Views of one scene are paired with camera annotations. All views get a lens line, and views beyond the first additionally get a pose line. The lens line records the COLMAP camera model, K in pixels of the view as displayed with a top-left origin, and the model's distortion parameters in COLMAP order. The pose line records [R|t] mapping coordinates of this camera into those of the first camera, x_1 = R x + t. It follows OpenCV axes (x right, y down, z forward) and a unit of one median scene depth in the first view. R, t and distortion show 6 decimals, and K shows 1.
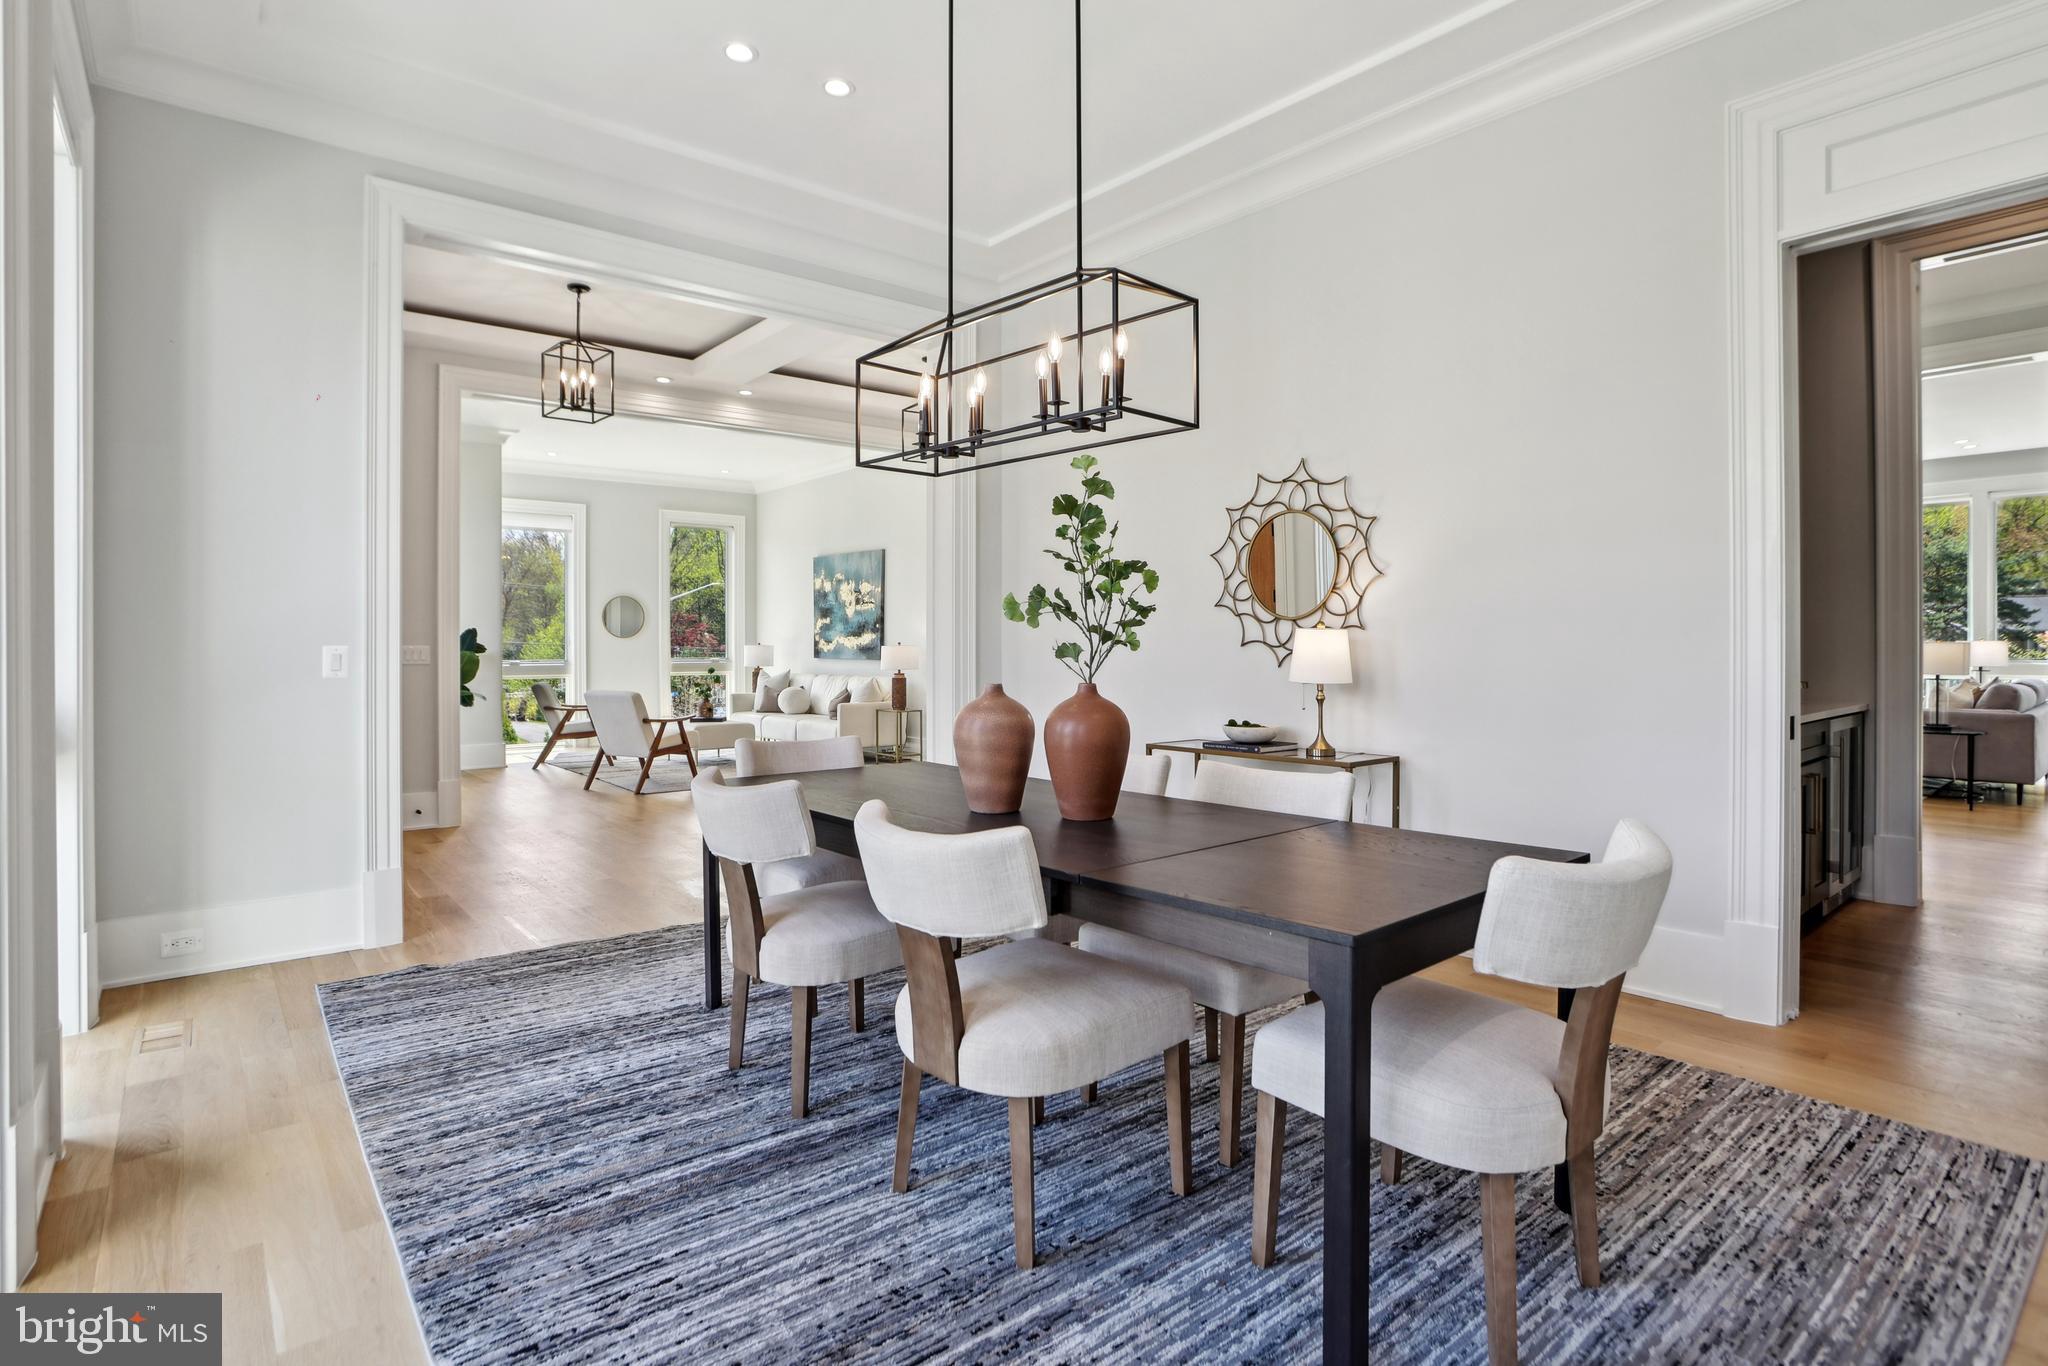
lens RADIAL K [[1043.0, 0, 1010.9], [0, 1043.0, 650.8], [0, 0, 1]] dist [-0.097445, 0.044274]
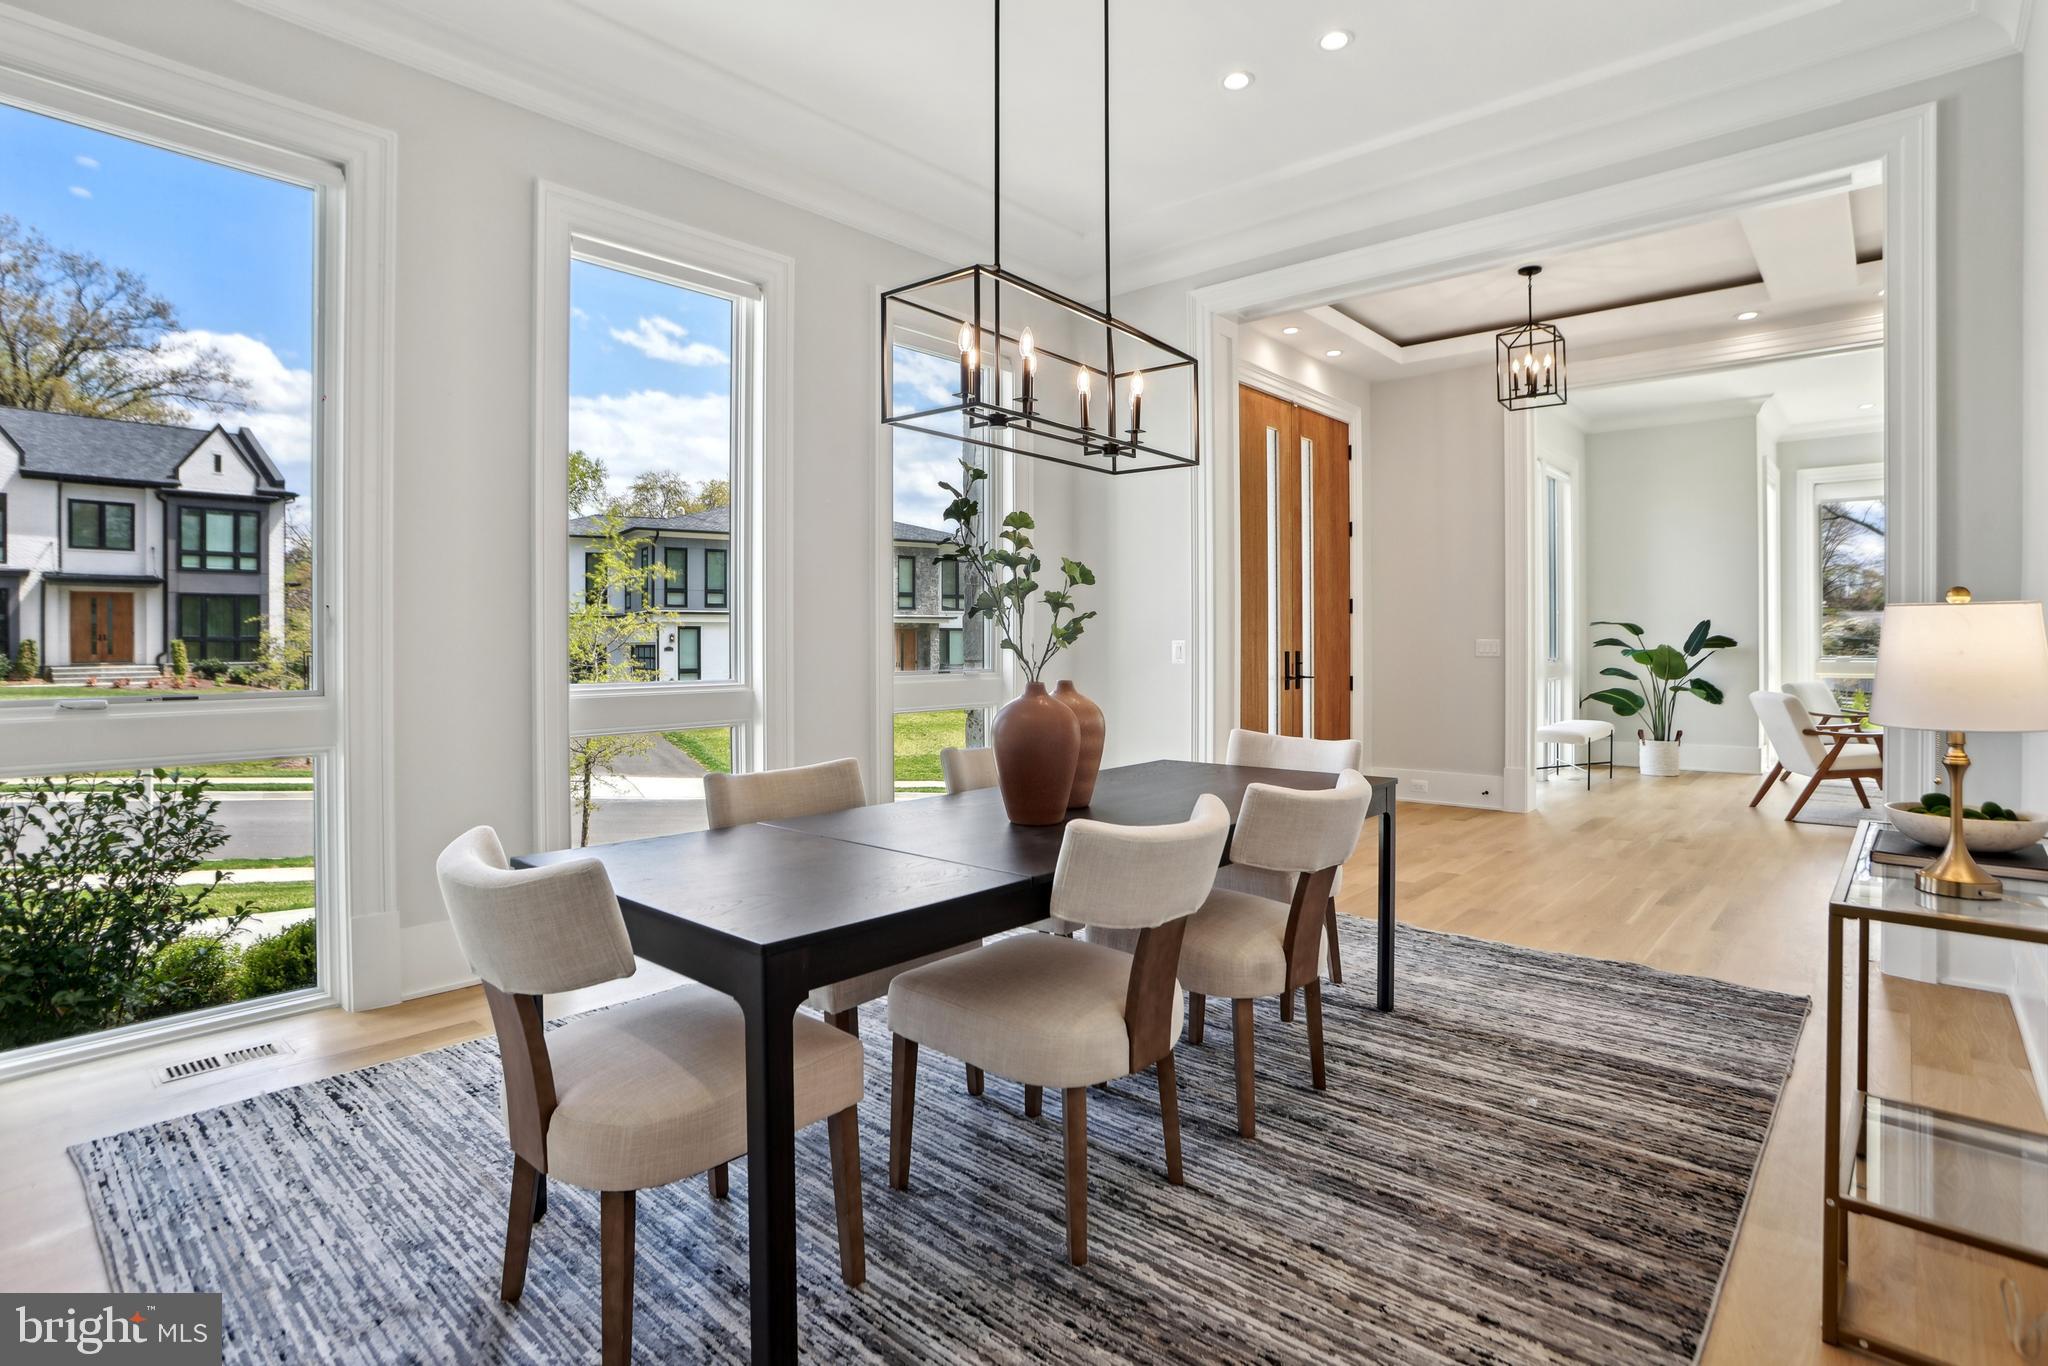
lens RADIAL K [[1011.7, 0, 1022.4], [0, 1011.7, 631.0], [0, 0, 1]] dist [-0.012263, 0.000027]
pose [[0.171393, -0.011938, -0.985130, 0.229171], [-0.001360, 0.999923, -0.012354, -0.000008], [0.985202, 0.003457, 0.171364, 0.188006]]
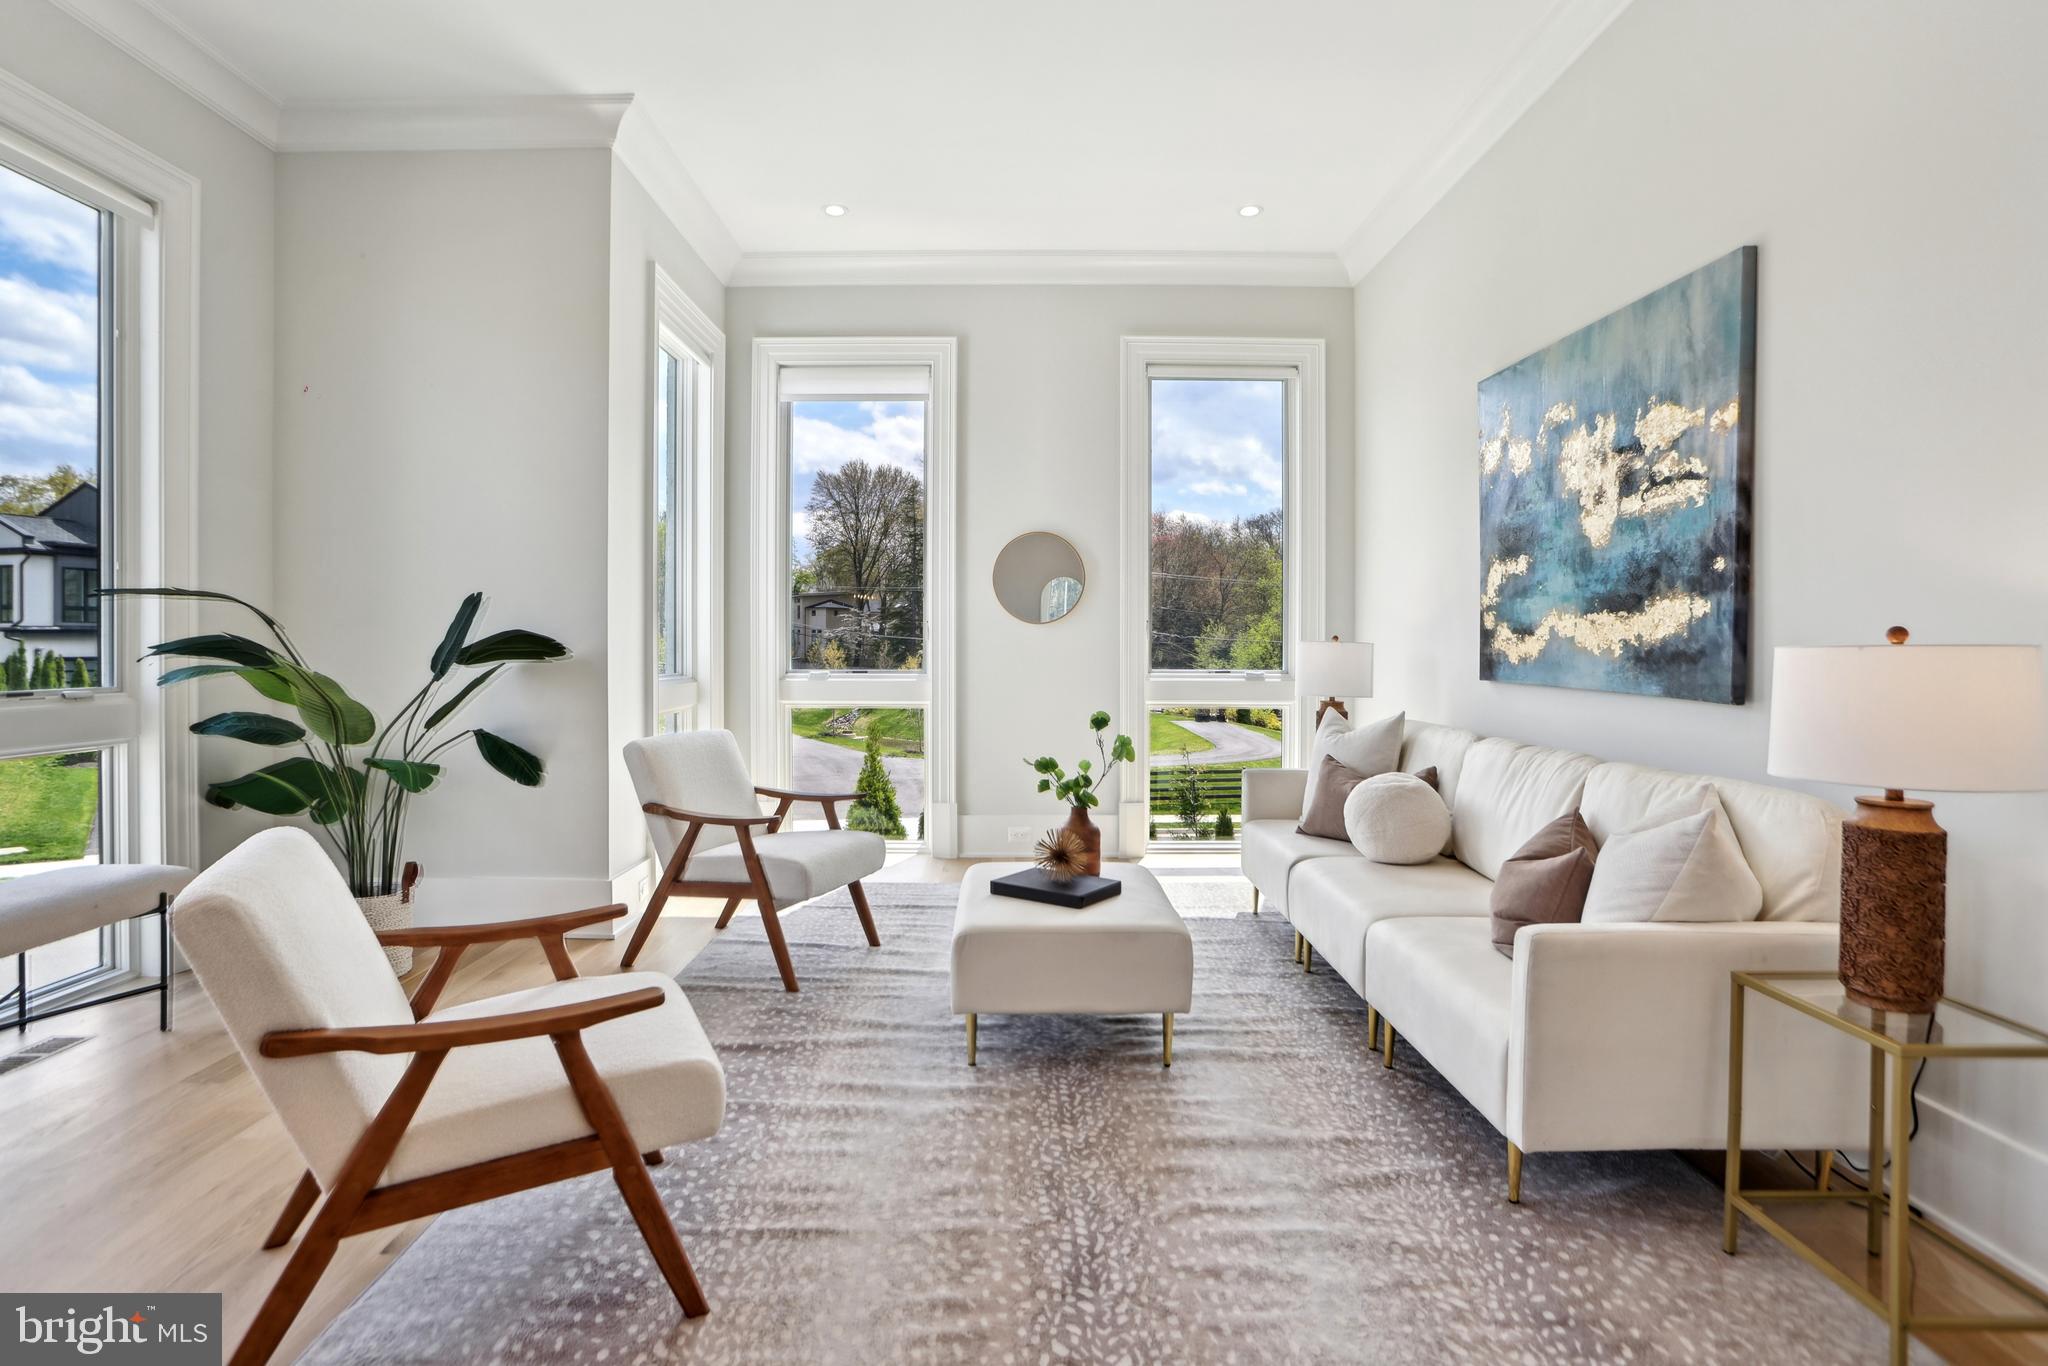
lens RADIAL K [[1043.0, 0, 1010.9], [0, 1043.0, 650.8], [0, 0, 1]] dist [-0.097445, 0.044274]
pose [[0.783316, 0.010260, -0.621539, -0.110019], [-0.007371, 0.999947, 0.007216, -0.004073], [0.621580, -0.001071, 0.783350, 0.696468]]
